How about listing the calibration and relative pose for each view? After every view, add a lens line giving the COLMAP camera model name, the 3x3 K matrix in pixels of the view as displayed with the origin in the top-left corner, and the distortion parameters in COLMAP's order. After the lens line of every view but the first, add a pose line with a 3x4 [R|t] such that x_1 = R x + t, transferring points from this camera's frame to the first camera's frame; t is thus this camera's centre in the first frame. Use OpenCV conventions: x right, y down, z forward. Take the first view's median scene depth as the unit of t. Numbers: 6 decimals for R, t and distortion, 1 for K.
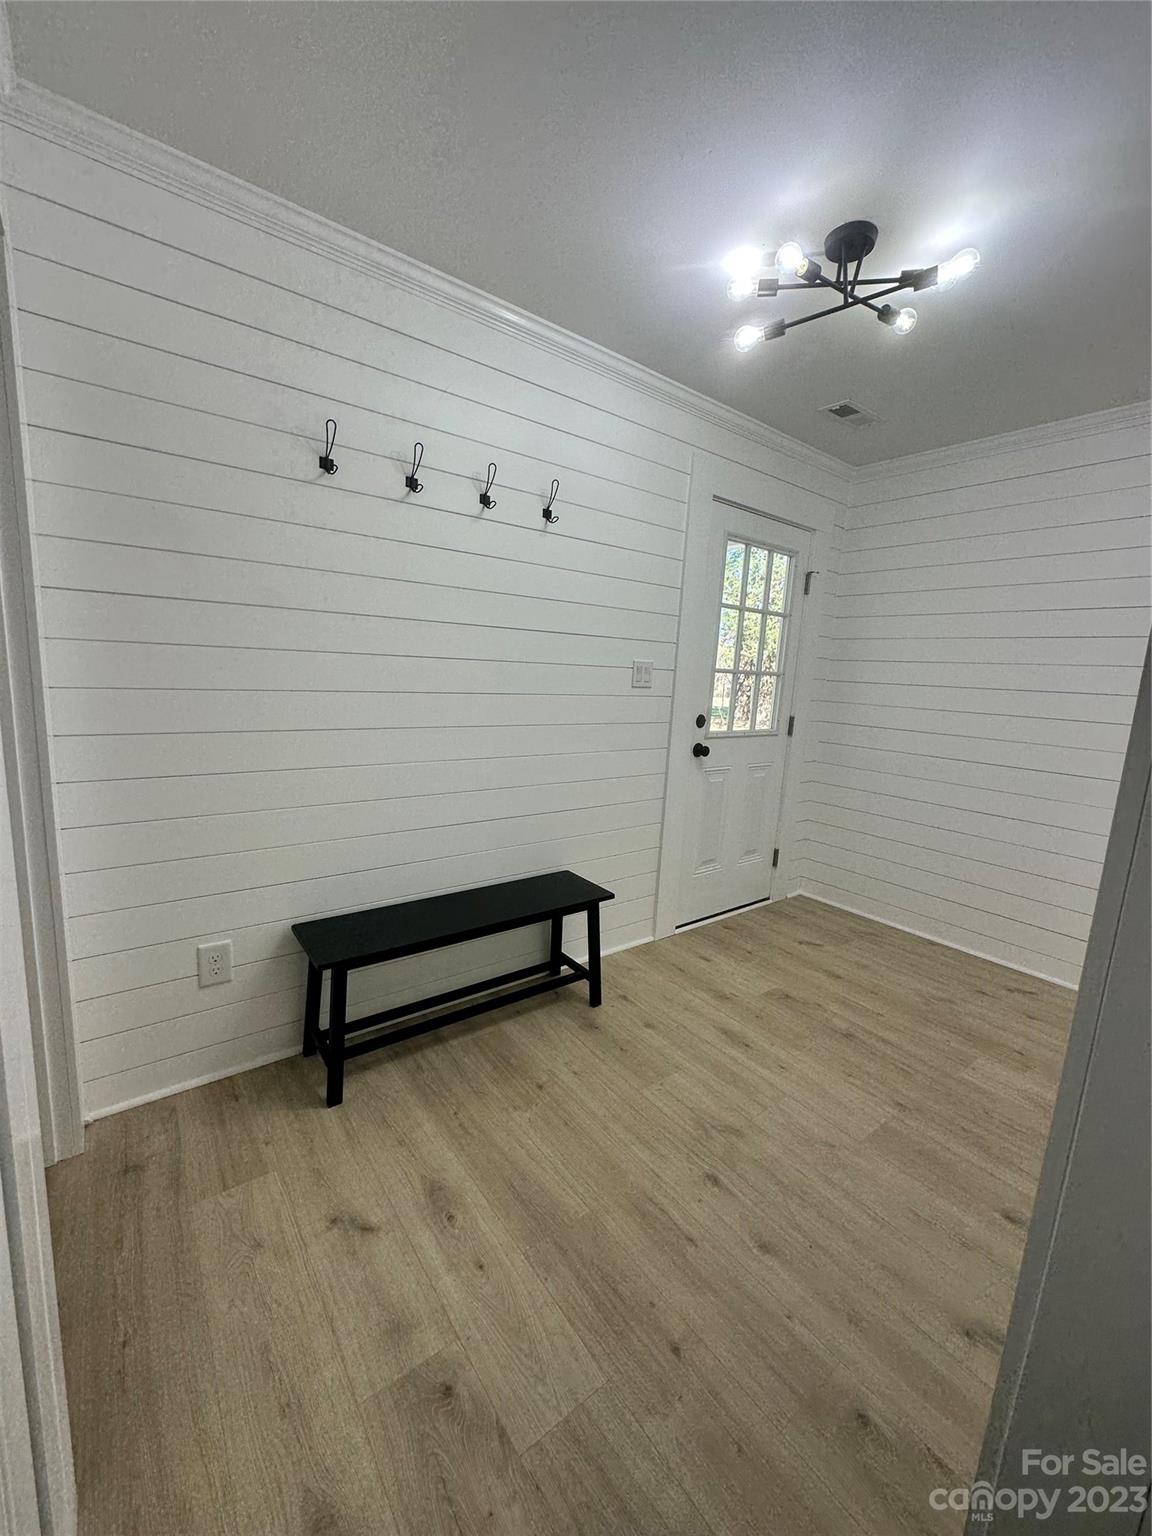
lens RADIAL K [[611.9, 0, 579.2], [0, 611.9, 761.8], [0, 0, 1]] dist [-0.001908, 0.000321]
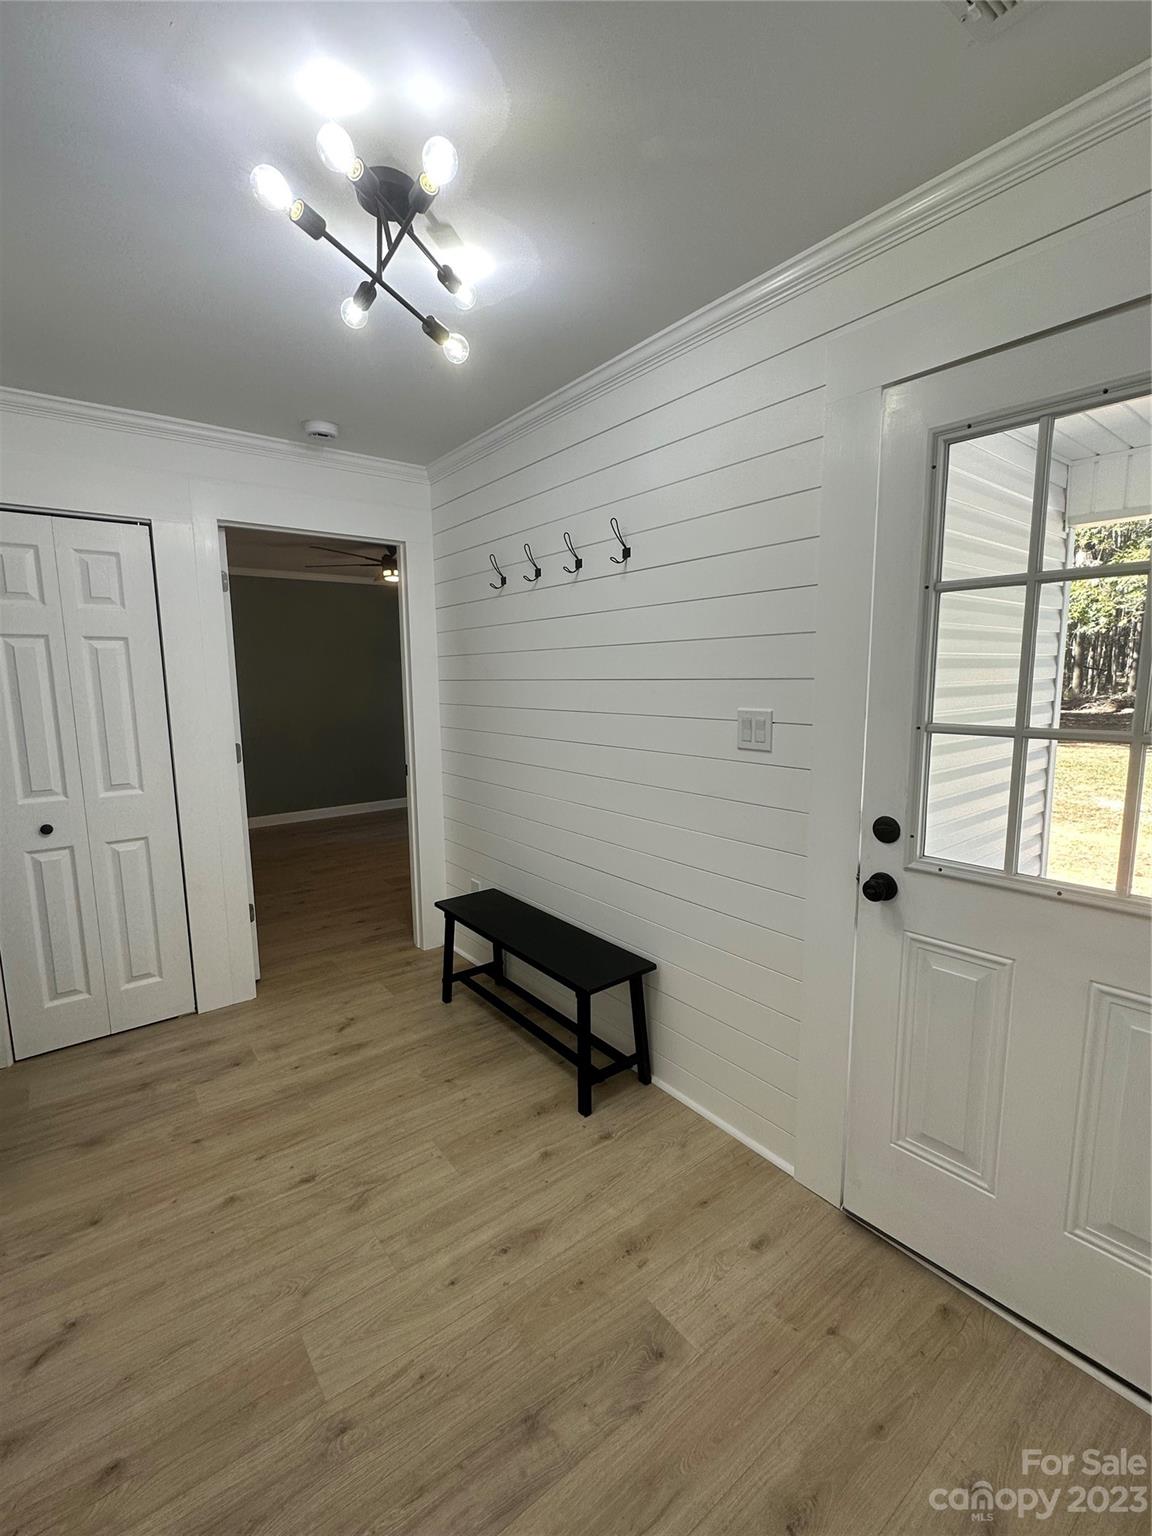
lens RADIAL K [[678.8, 0, 574.4], [0, 678.8, 769.2], [0, 0, 1]] dist [0.000980, 0.000022]
pose [[0.000941, 0.090368, -0.995908, 1.198726], [-0.141881, 0.985846, 0.089321, -0.203649], [0.989883, 0.141216, 0.013749, 1.173616]]
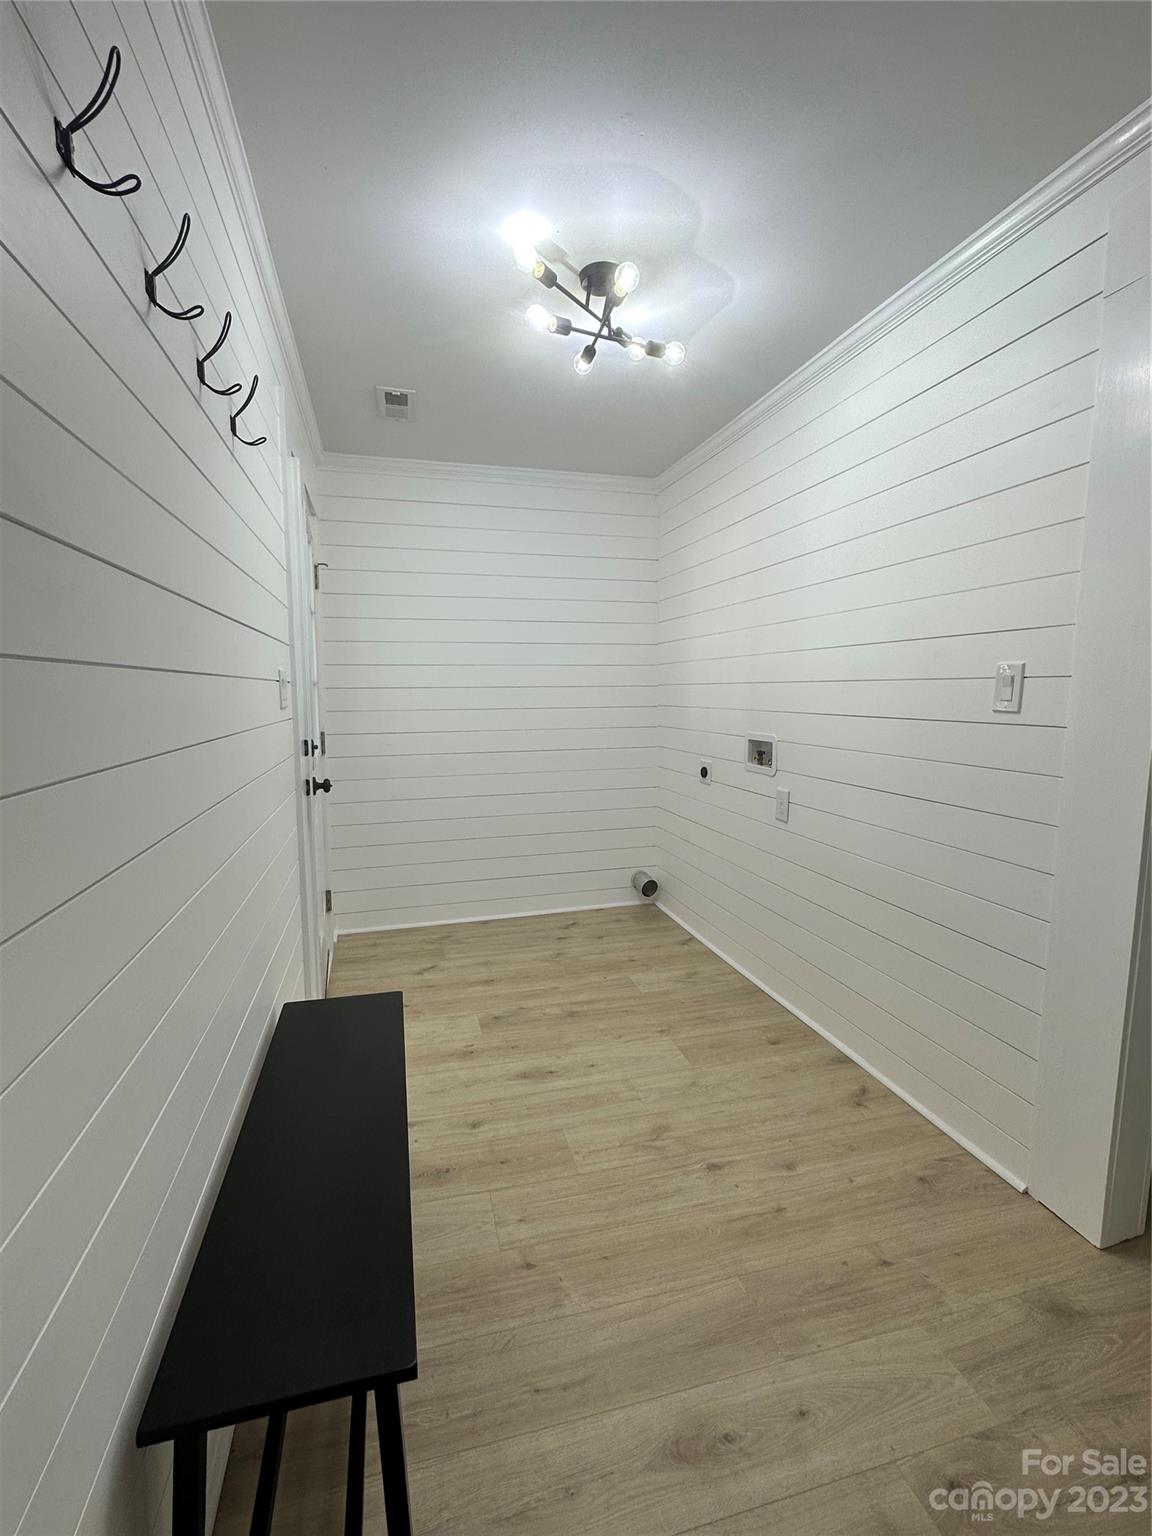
lens RADIAL K [[670.0, 0, 571.2], [0, 670.0, 763.2], [0, 0, 1]] dist [0.000778, 0.000114]
pose [[0.385540, -0.151025, 0.910247, -0.693886], [0.163943, 0.982029, 0.093495, -0.116070], [-0.908010, 0.113182, 0.403371, 0.591182]]
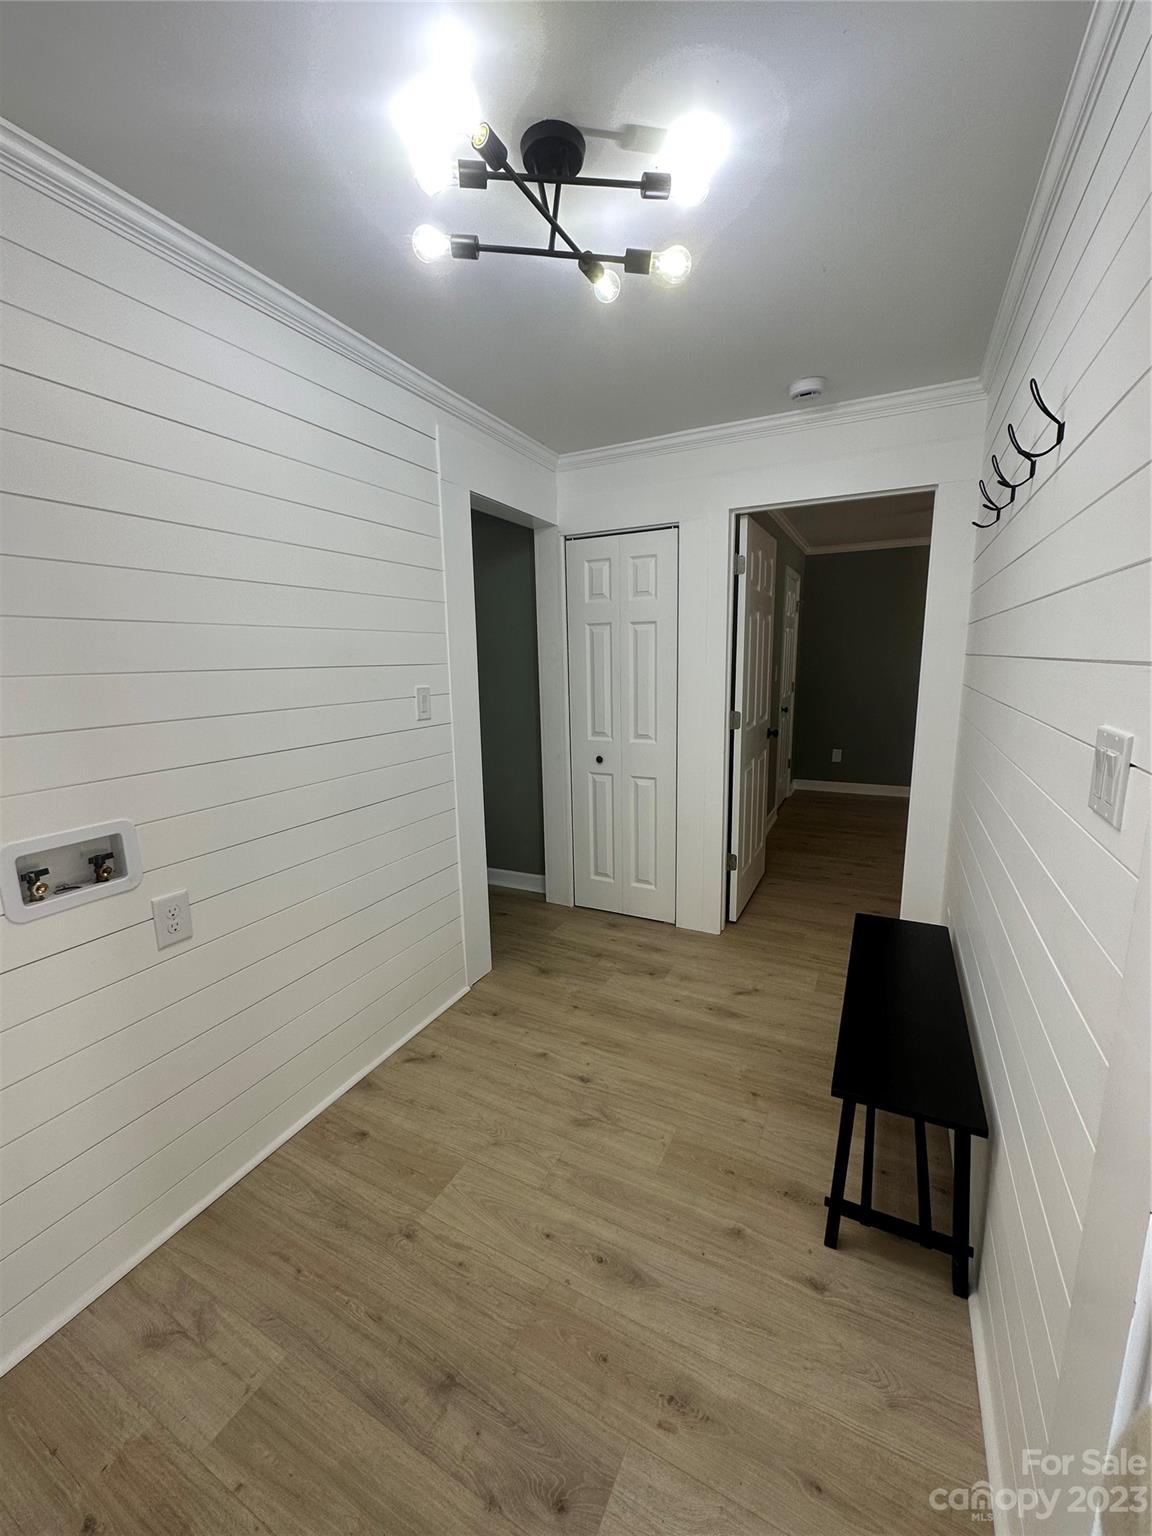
lens RADIAL K [[615.5, 0, 573.2], [0, 615.5, 770.8], [0, 0, 1]] dist [-0.000828, 0.000407]
pose [[-0.903998, 0.046717, -0.424976, 0.673886], [-0.091116, 0.950124, 0.298265, -0.306911], [0.417714, 0.308353, -0.854654, 1.666718]]
